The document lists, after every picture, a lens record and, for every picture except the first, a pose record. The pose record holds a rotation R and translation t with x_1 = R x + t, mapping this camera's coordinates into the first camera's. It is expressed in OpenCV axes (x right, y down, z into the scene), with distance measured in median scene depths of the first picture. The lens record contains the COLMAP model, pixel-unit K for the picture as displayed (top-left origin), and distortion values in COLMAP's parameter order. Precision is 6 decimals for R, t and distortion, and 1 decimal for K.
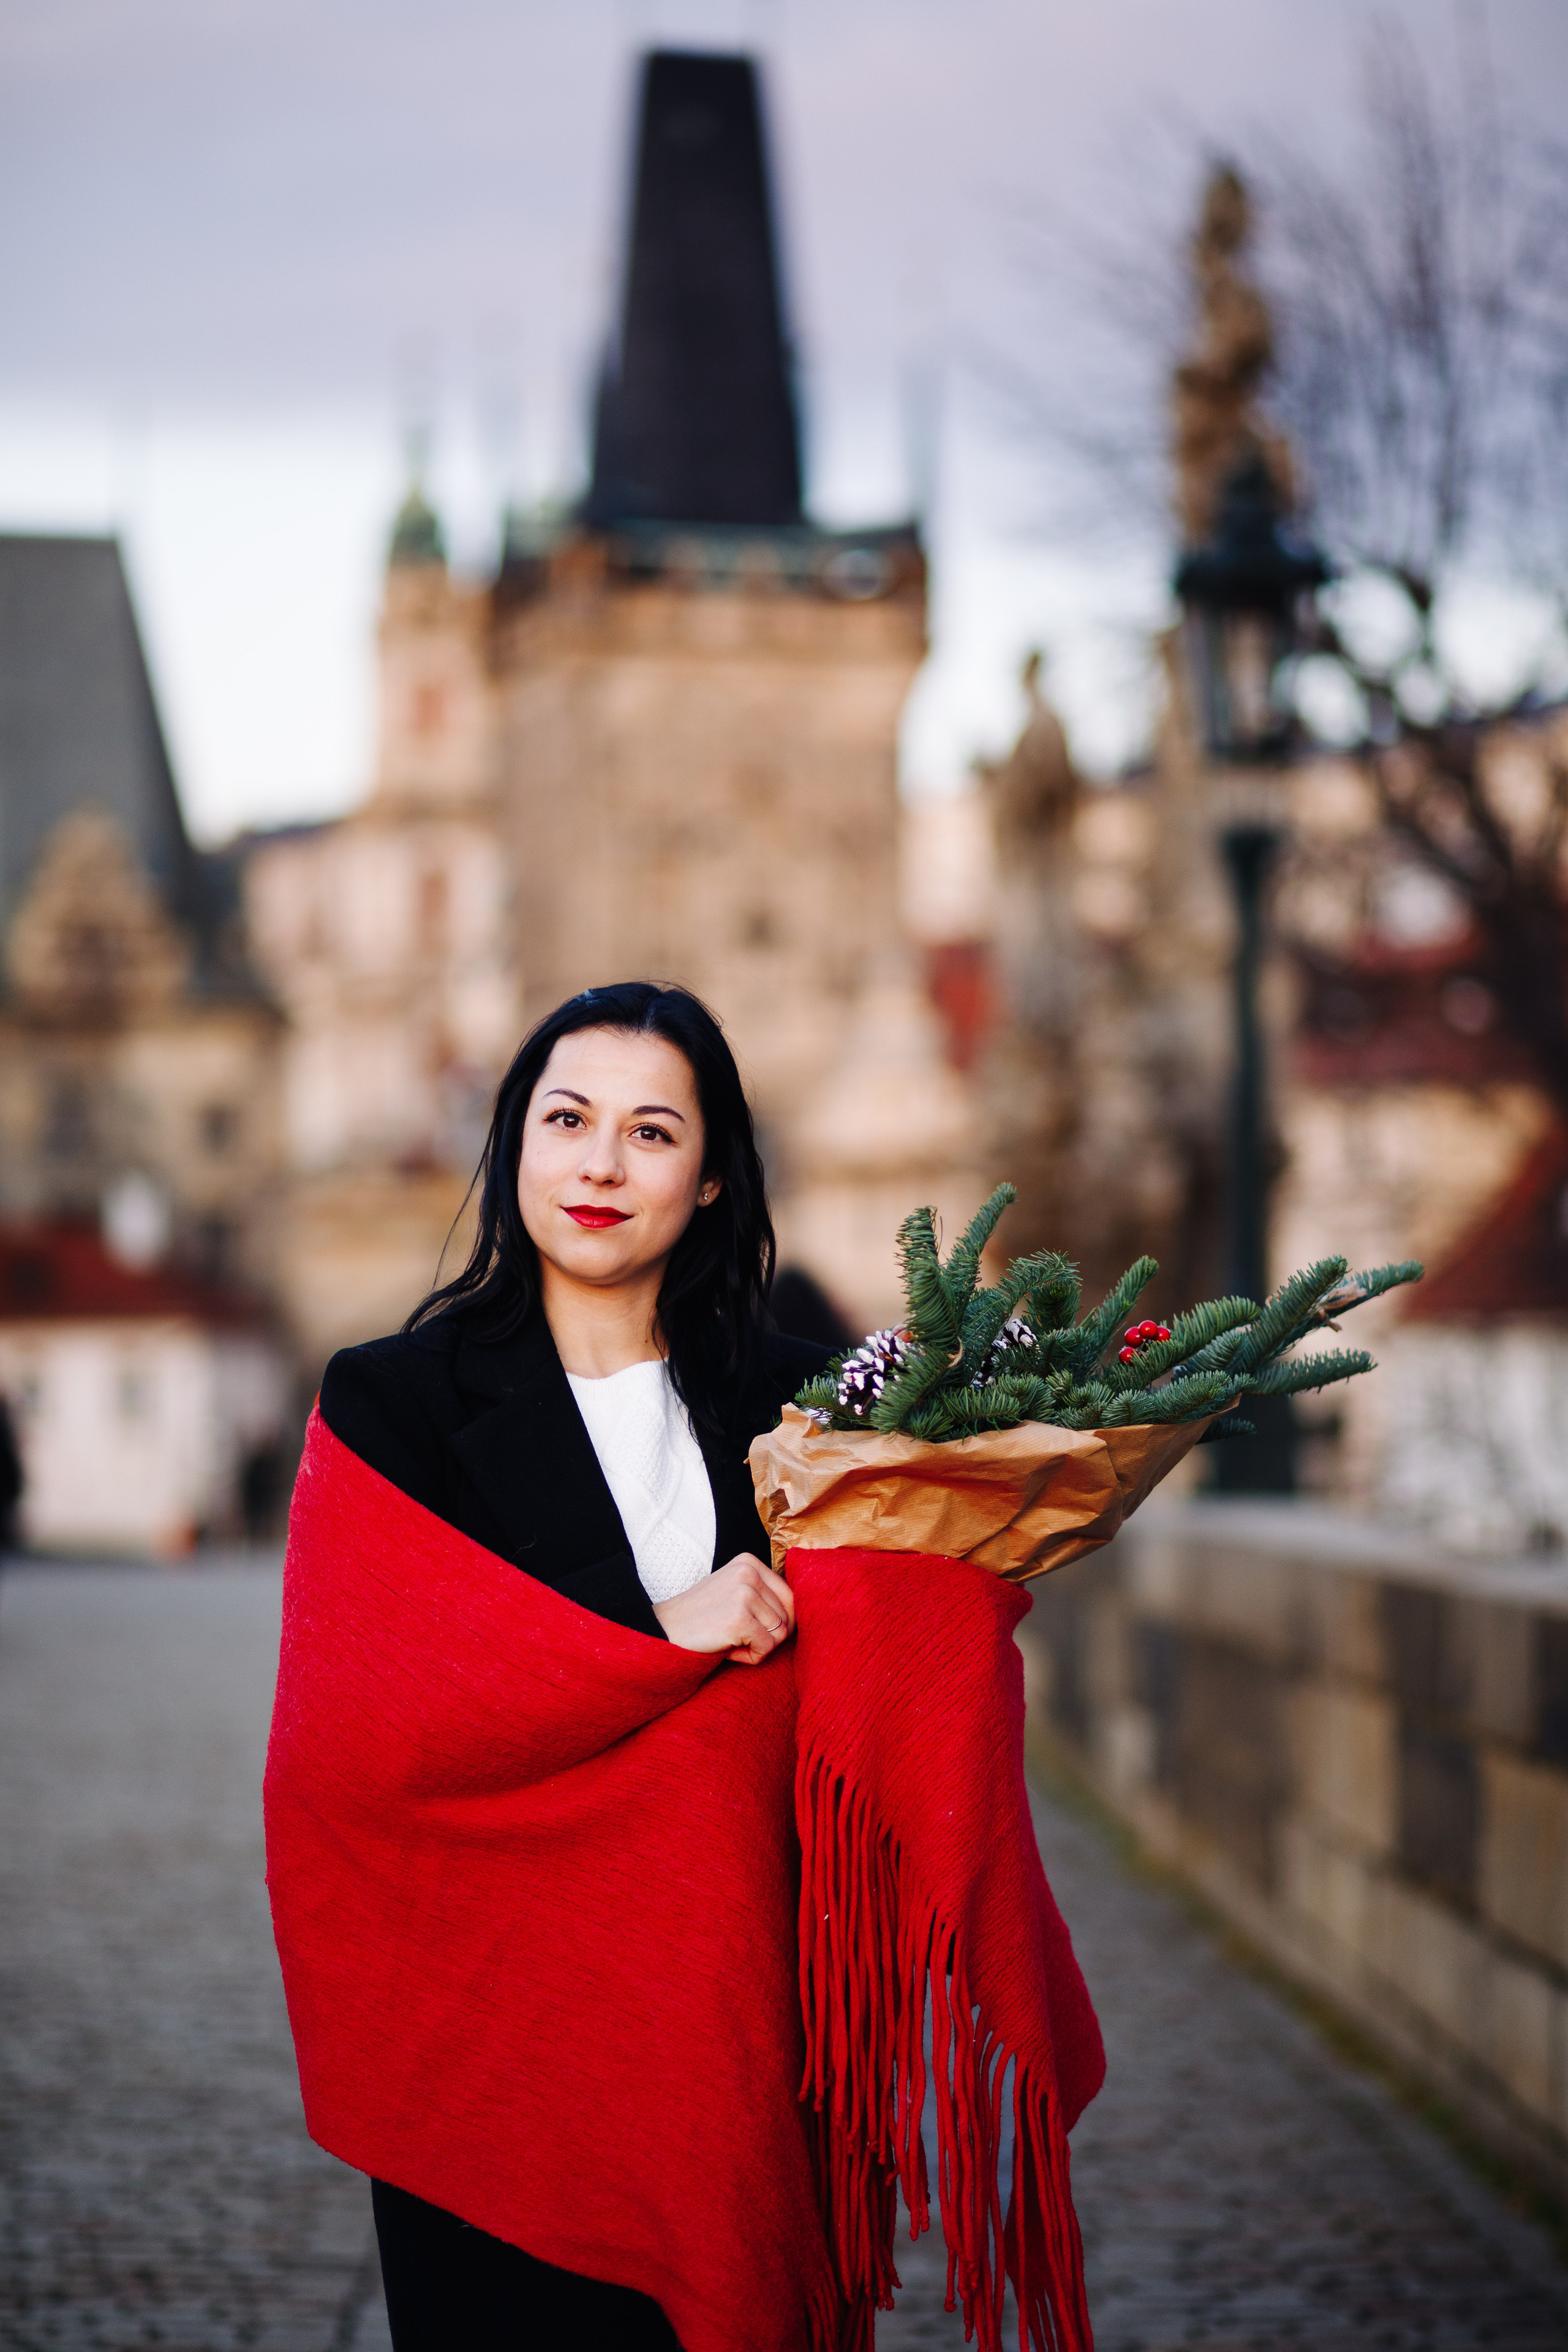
lens RADIAL K [[5884.4, 0, 785.9], [0, 5884.4, 1179.2], [0, 0, 1]] dist [1.067583, -14.081926]
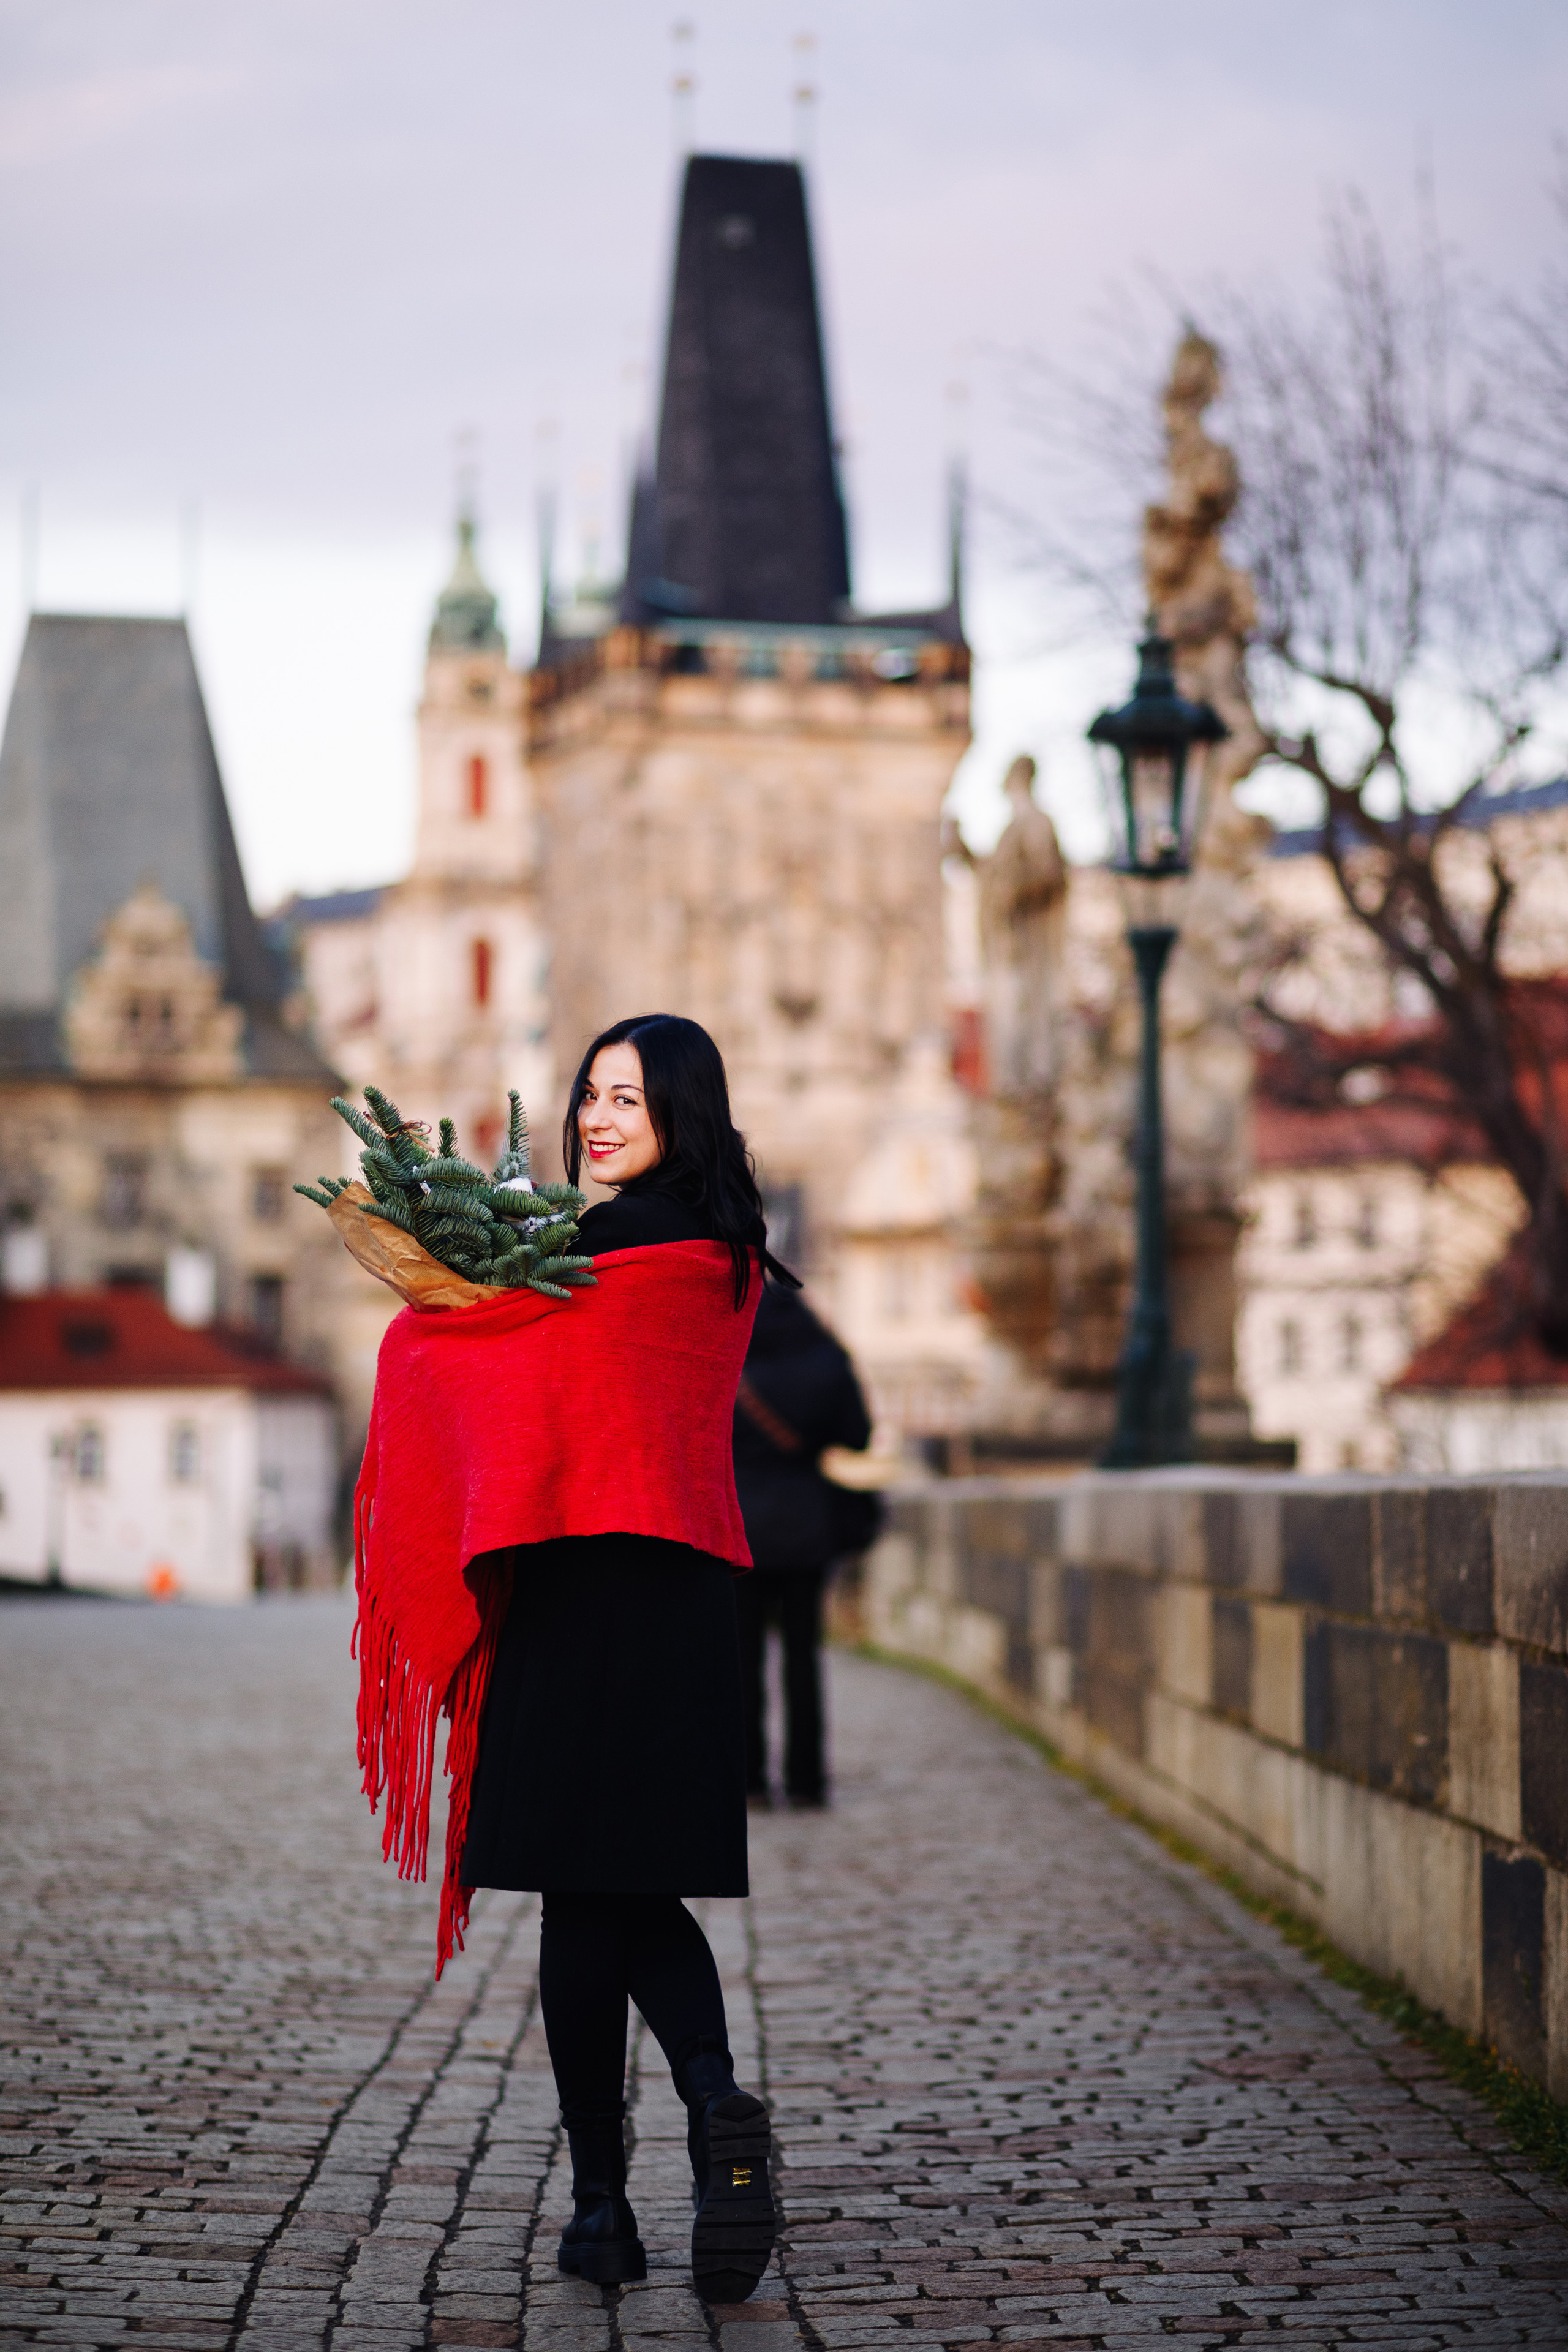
lens RADIAL K [[5884.4, 0, 785.9], [0, 5884.4, 1179.2], [0, 0, 1]] dist [1.067583, -14.081926]
pose [[0.999959, 0.005001, -0.007600, 0.004973], [-0.005096, 0.999908, -0.012546, 0.004097], [0.007536, 0.012585, 0.999892, -0.106211]]
